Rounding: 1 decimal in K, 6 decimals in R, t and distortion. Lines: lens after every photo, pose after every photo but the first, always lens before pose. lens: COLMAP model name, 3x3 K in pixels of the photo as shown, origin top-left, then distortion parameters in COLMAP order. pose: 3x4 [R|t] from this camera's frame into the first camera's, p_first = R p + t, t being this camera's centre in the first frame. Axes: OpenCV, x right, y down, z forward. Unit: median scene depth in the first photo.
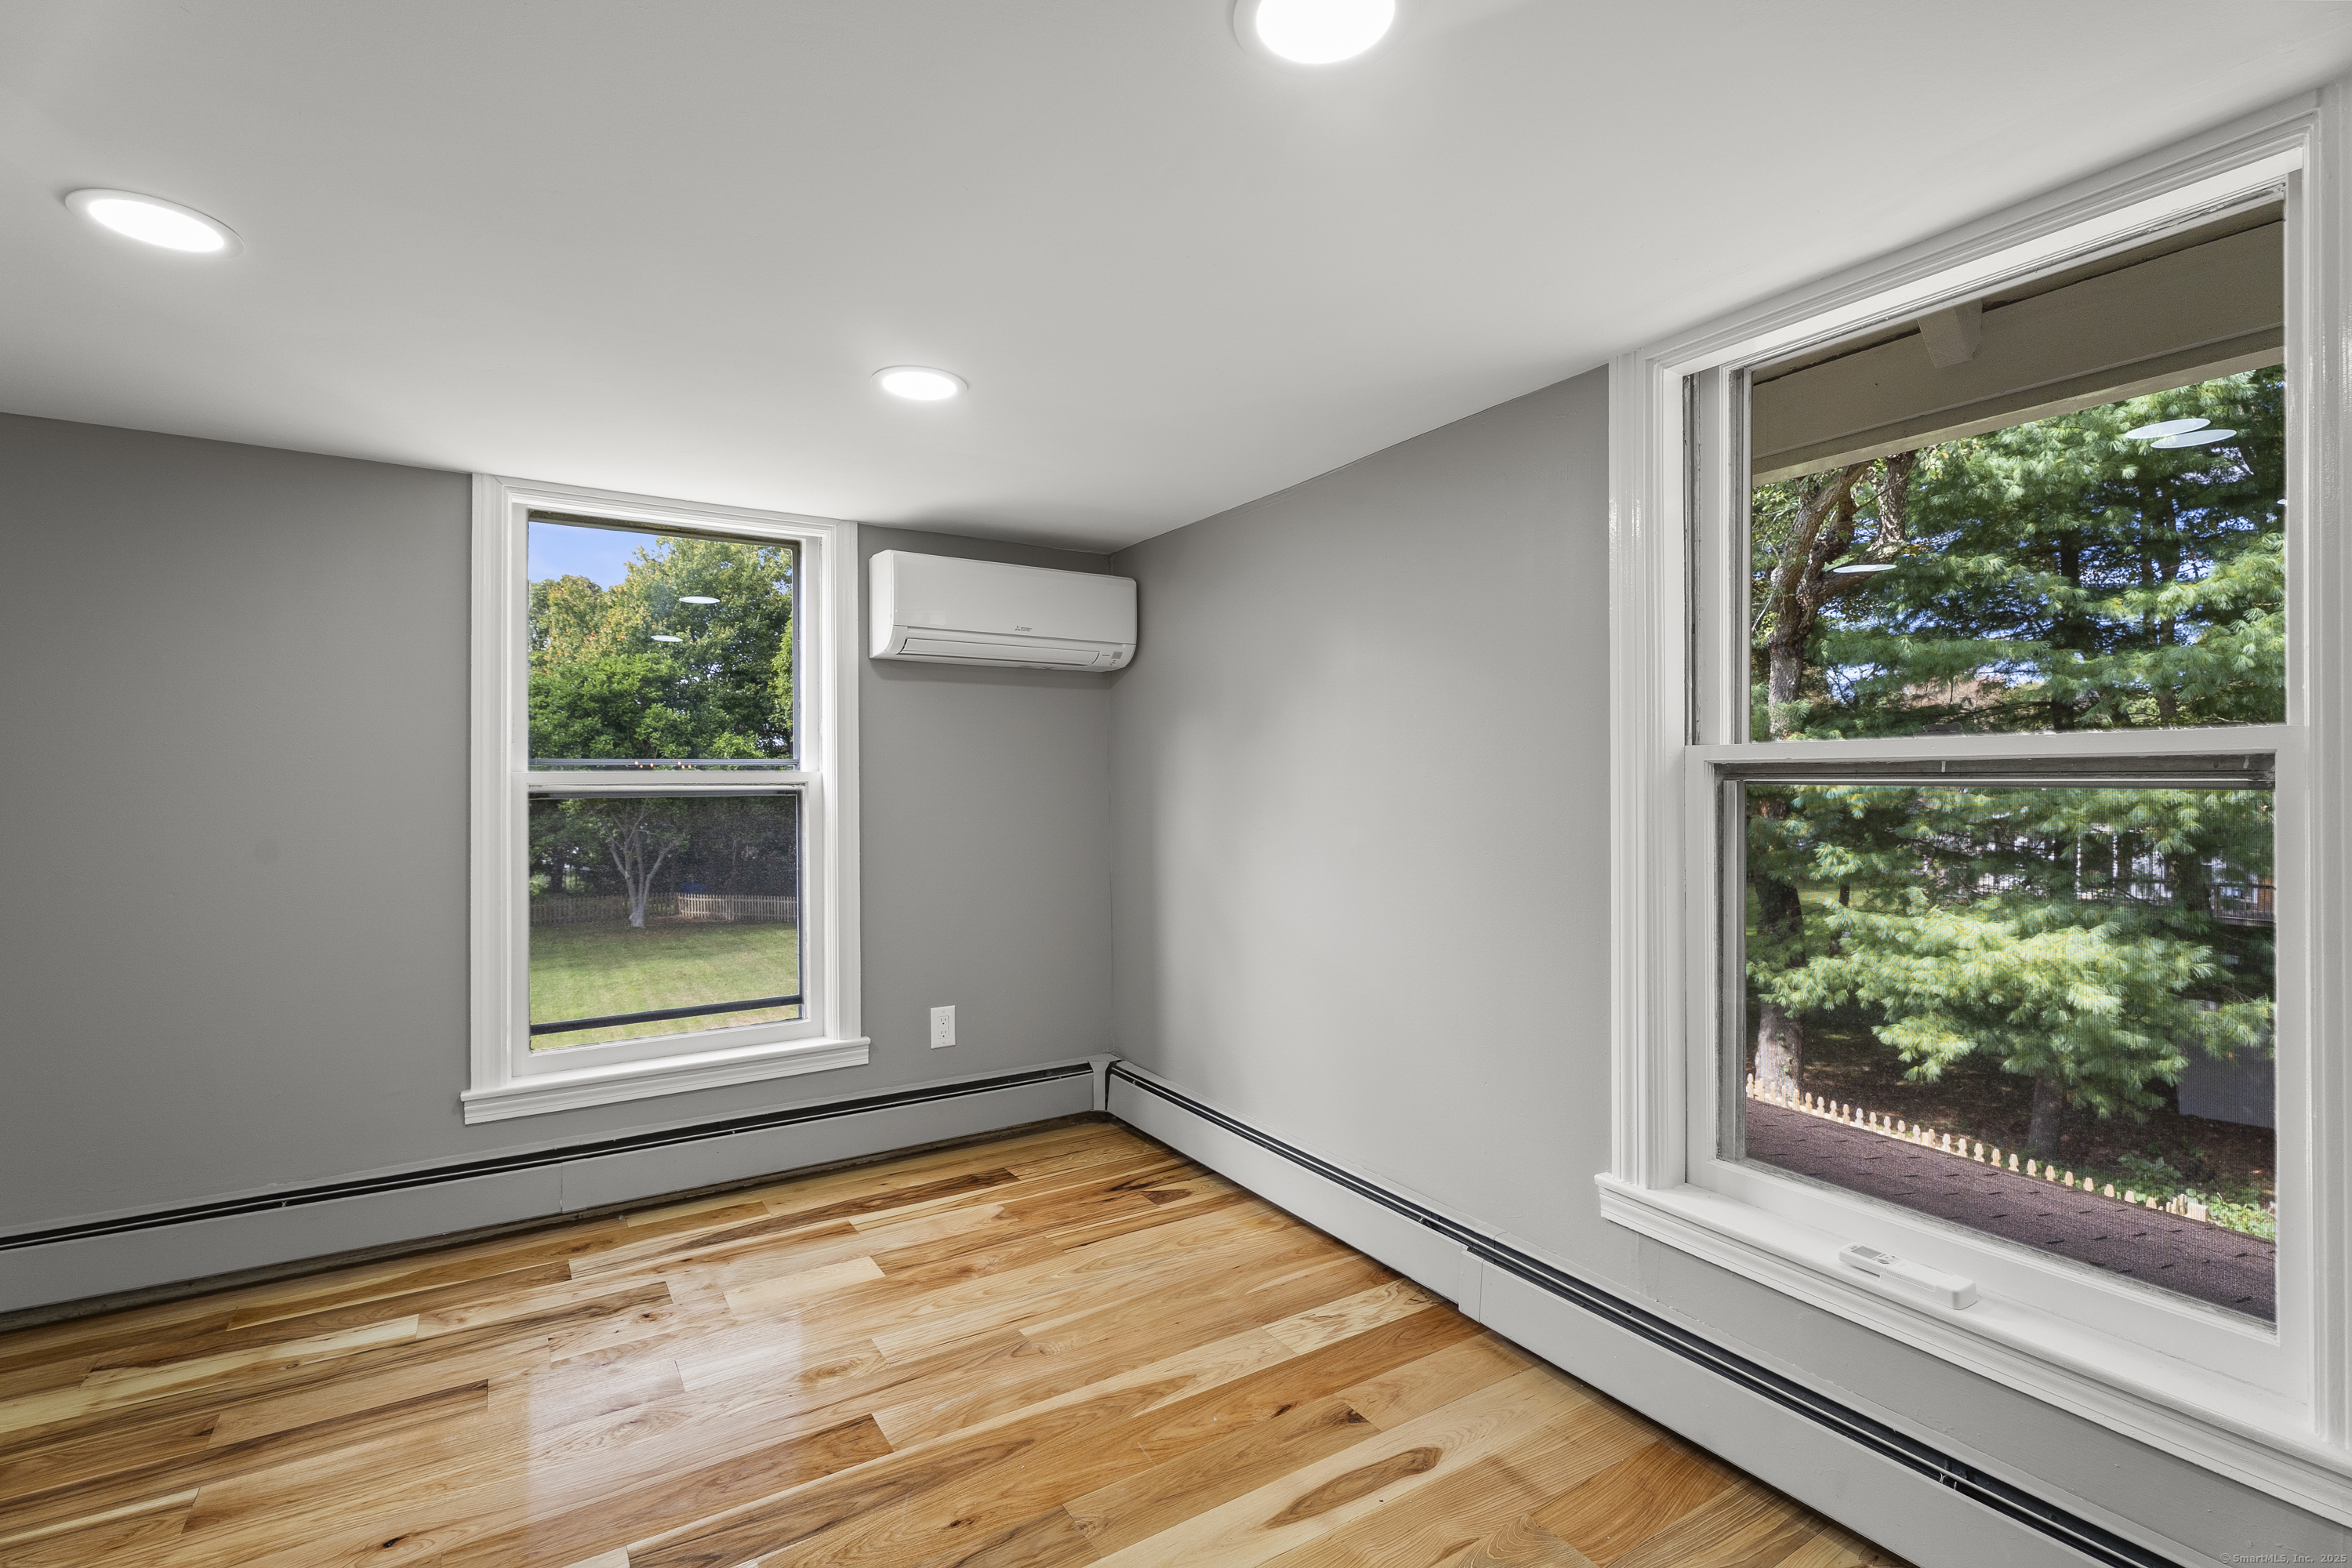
lens RADIAL K [[1055.4, 0, 1172.7], [0, 1055.4, 782.3], [0, 0, 1]] dist [-0.002486, 0.000424]
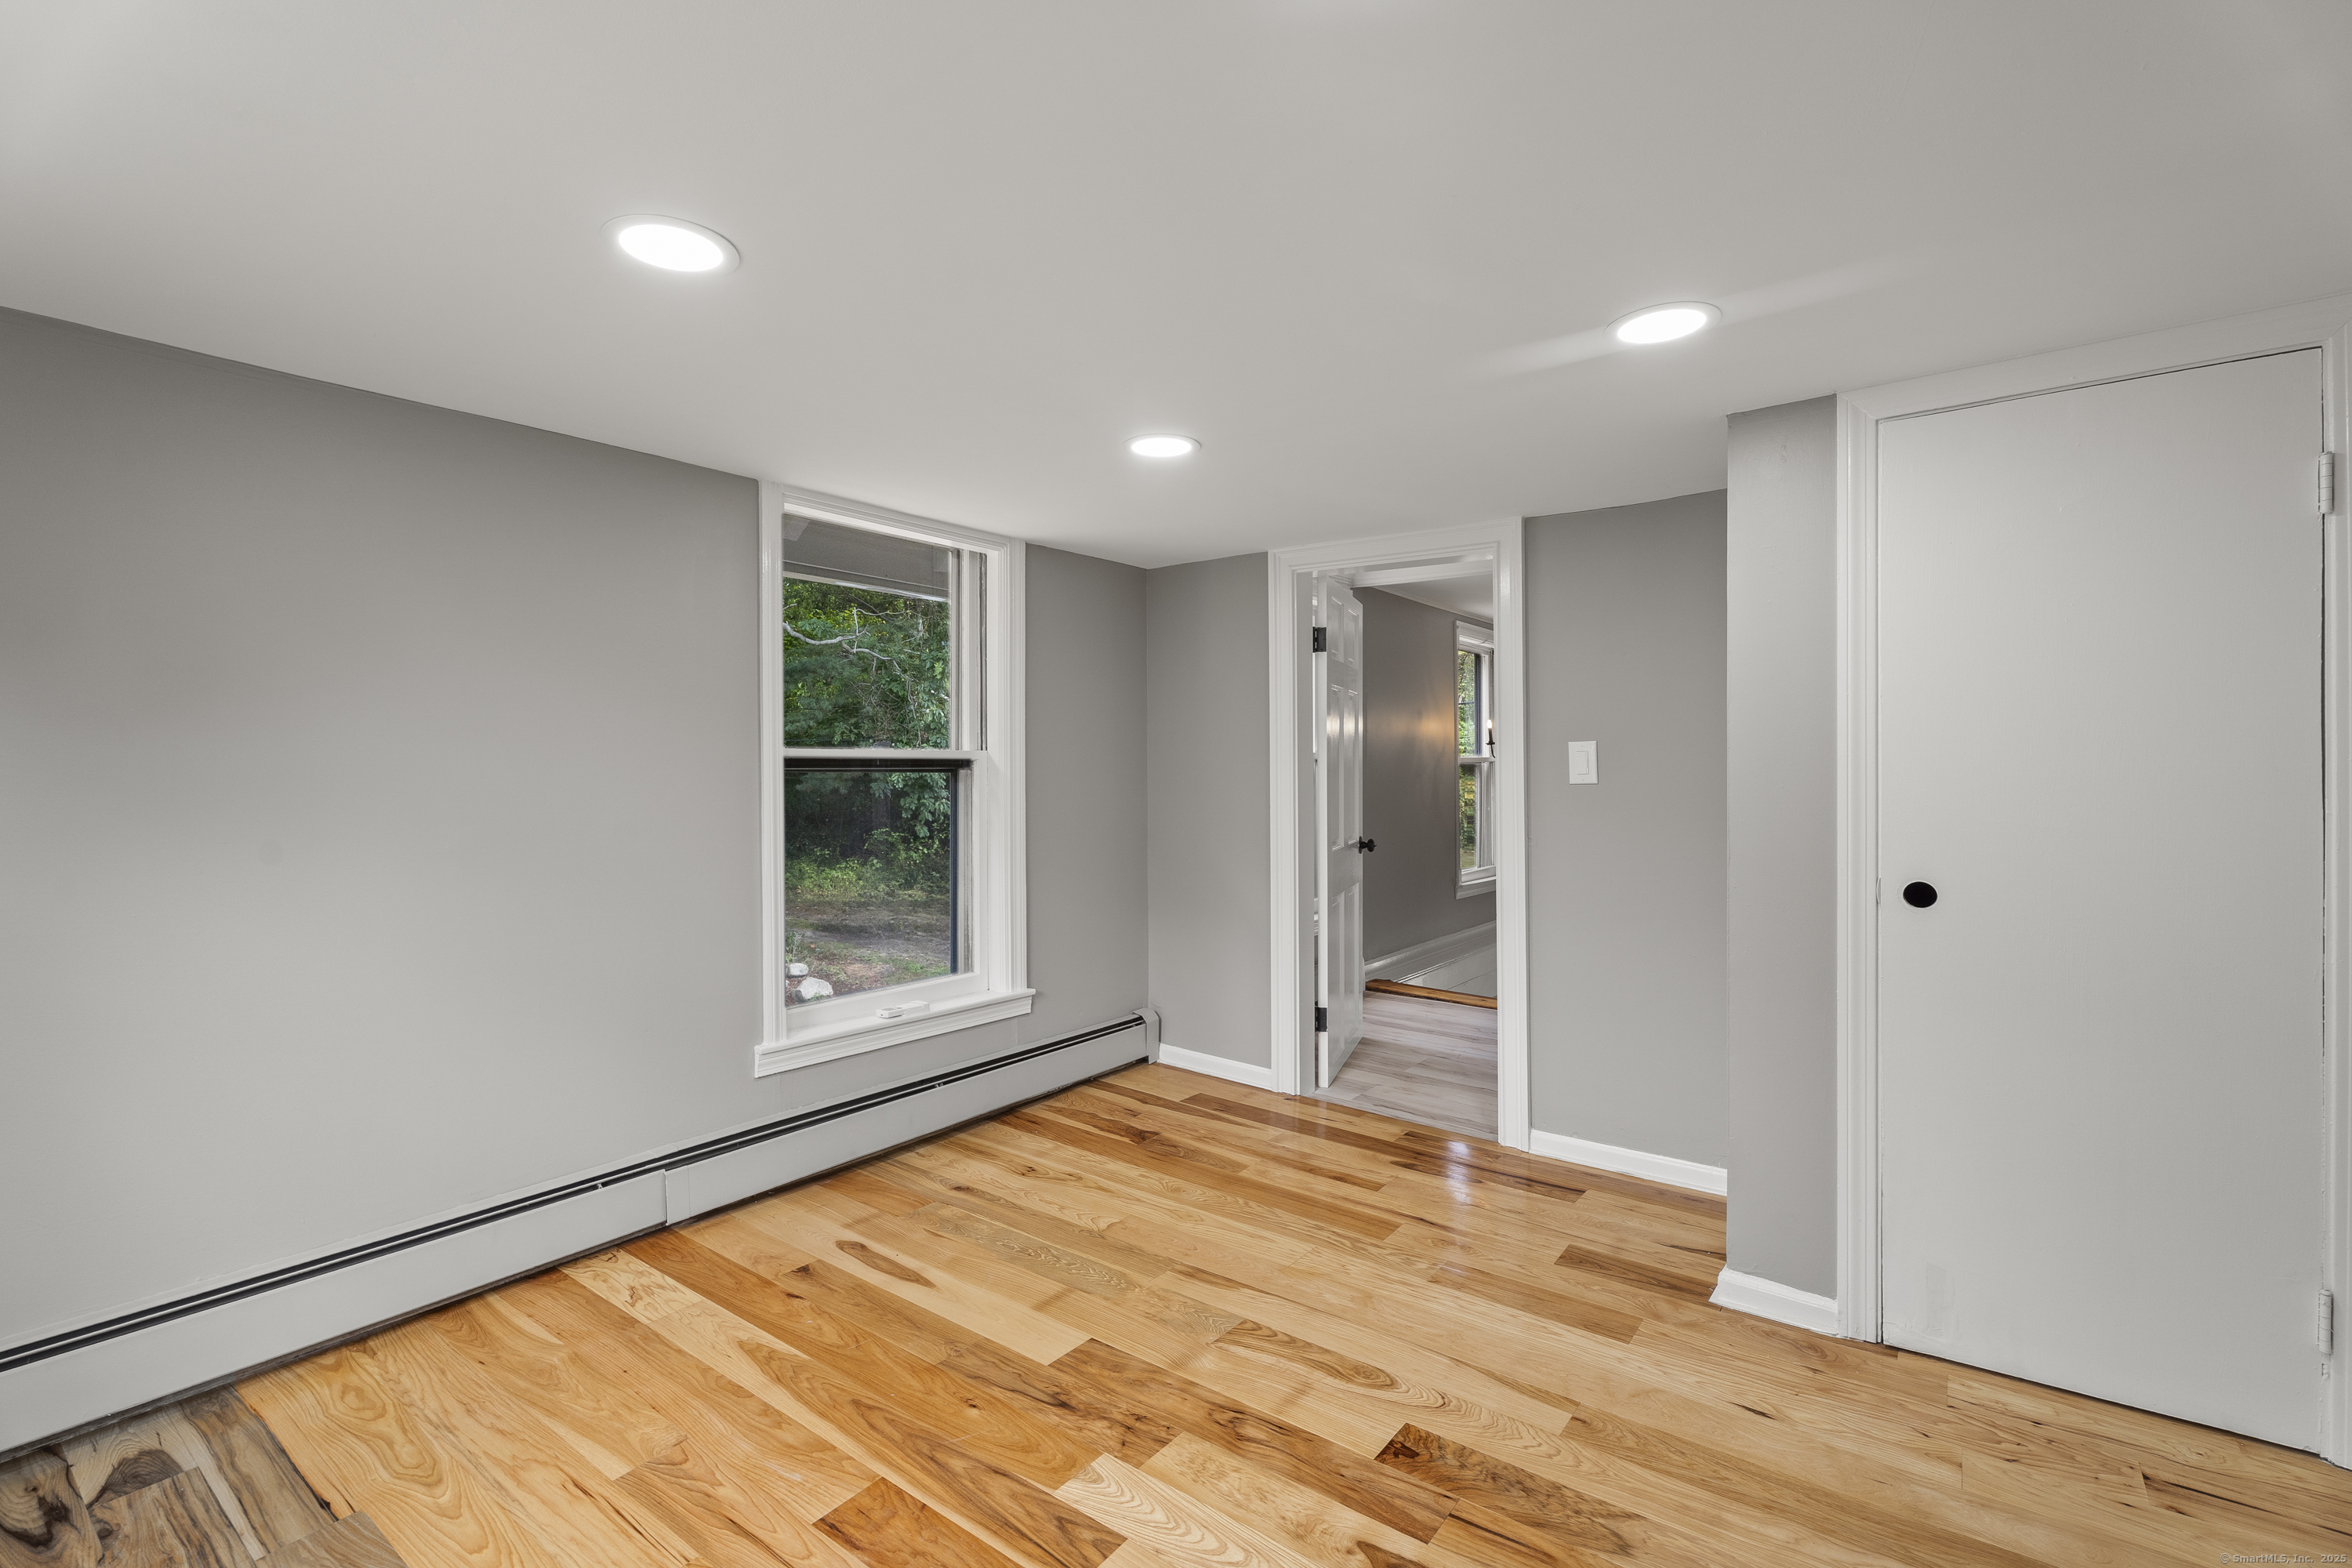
lens RADIAL K [[1055.4, 0, 1184.3], [0, 1055.4, 772.5], [0, 0, 1]] dist [-0.002486, 0.000424]
pose [[-0.370801, 0.000119, 0.928712, -1.035944], [0.001186, 0.999999, 0.000346, 0.002886], [-0.928711, 0.001230, -0.370801, 0.916188]]
